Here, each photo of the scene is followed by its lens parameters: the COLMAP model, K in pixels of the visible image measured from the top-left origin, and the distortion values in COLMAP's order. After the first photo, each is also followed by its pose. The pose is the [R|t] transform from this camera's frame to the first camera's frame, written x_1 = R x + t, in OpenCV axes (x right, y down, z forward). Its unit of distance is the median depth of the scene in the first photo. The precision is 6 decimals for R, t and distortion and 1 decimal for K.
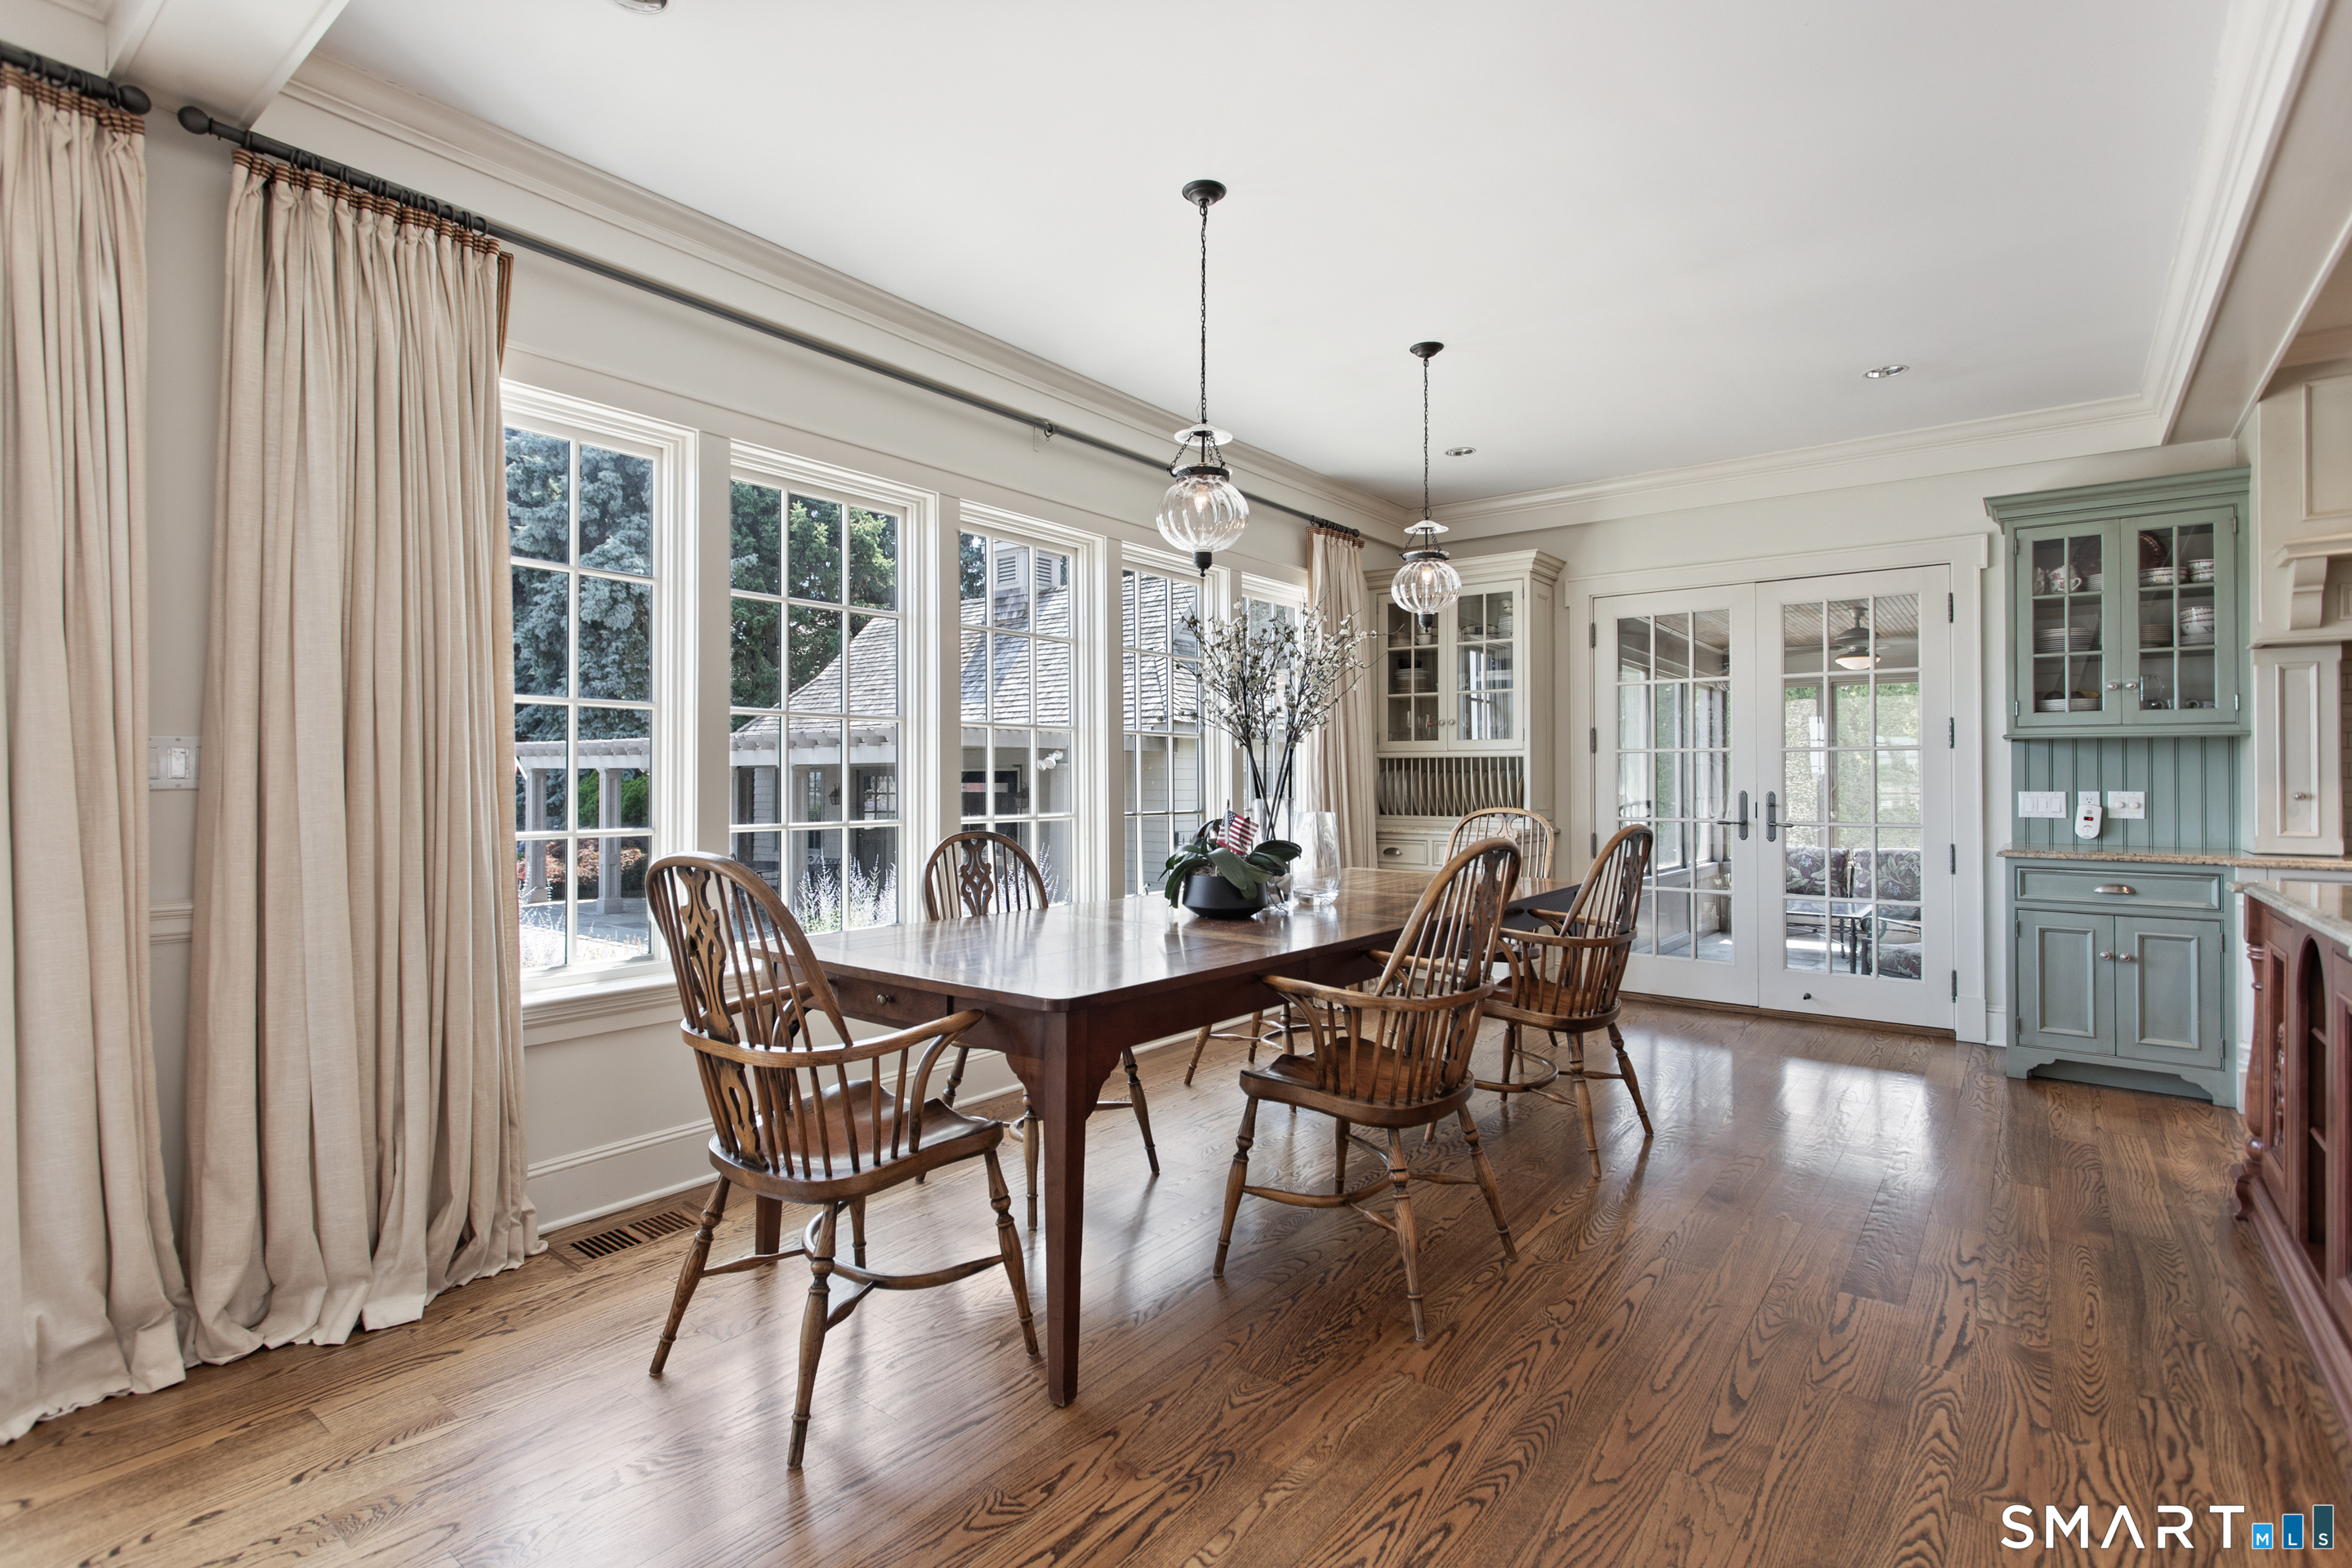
lens RADIAL K [[1108.6, 0, 1189.0], [0, 1108.6, 785.8], [0, 0, 1]] dist [0.008135, 0.001257]
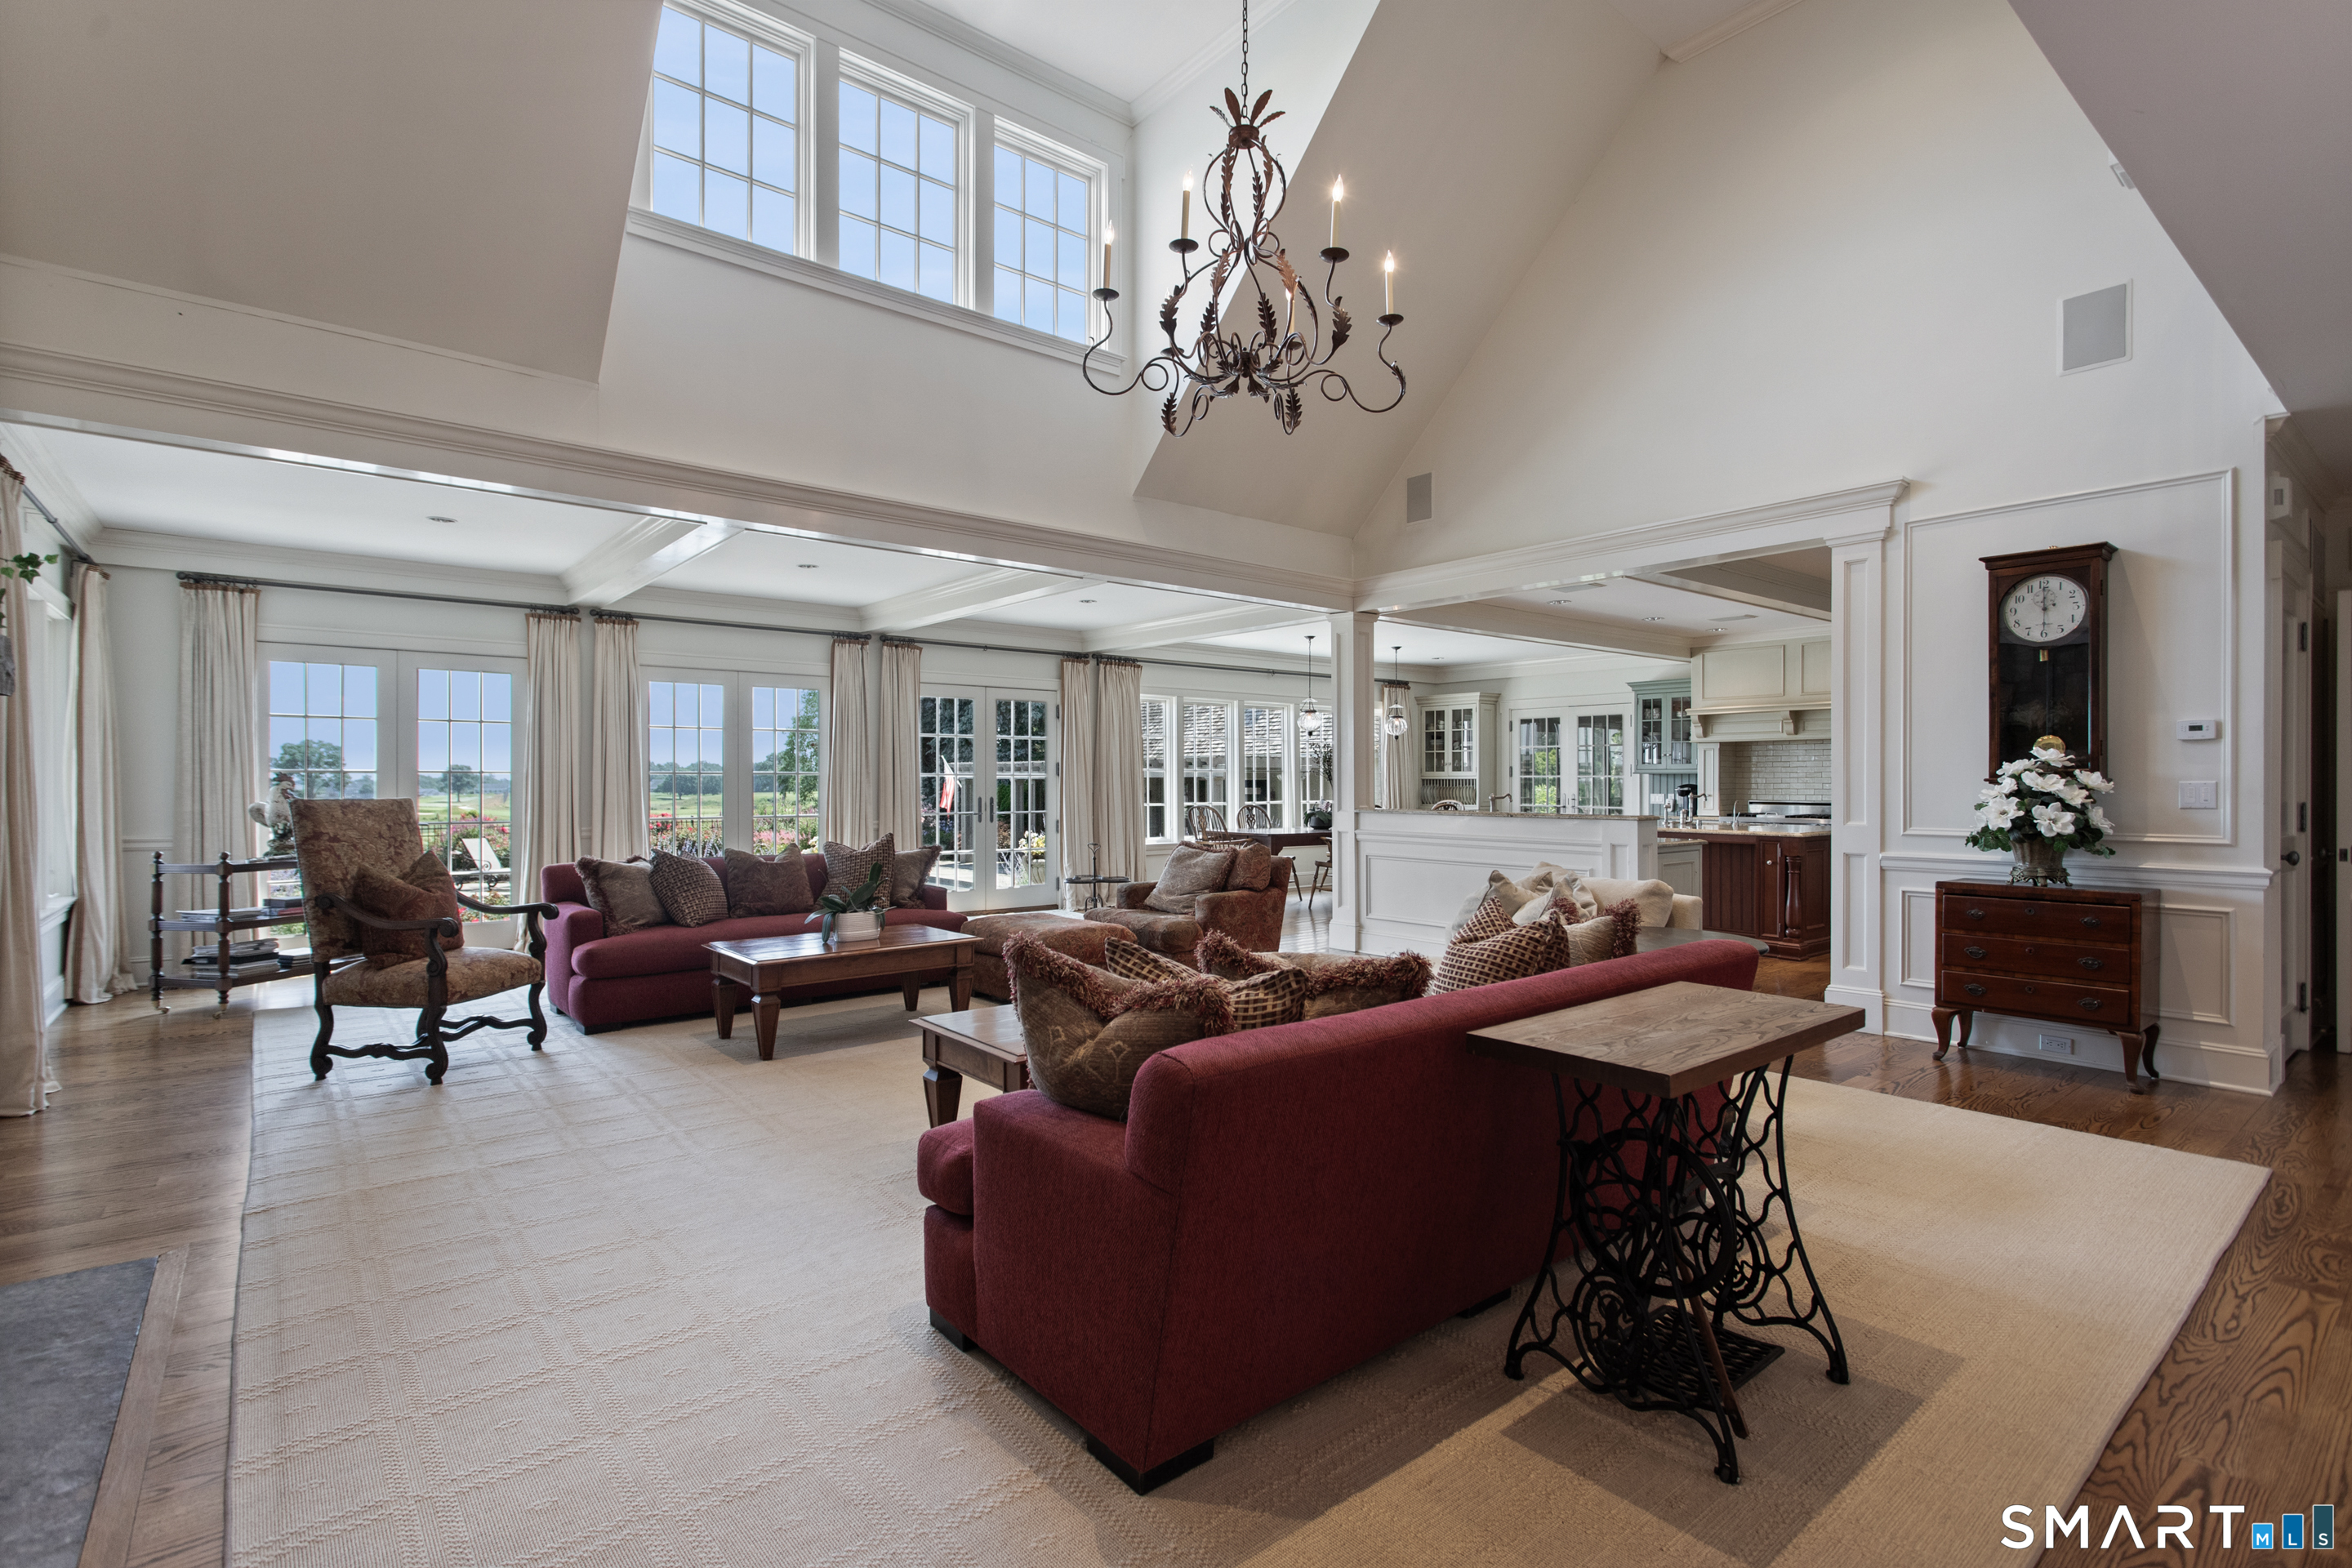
lens RADIAL K [[1108.6, 0, 1181.7], [0, 1108.6, 785.3], [0, 0, 1]] dist [0.008135, 0.001257]
pose [[0.973866, 0.000287, -0.227122, 0.219856], [-0.000531, 0.999999, -0.001013, -0.009582], [0.227122, 0.001107, 0.973866, -1.394990]]
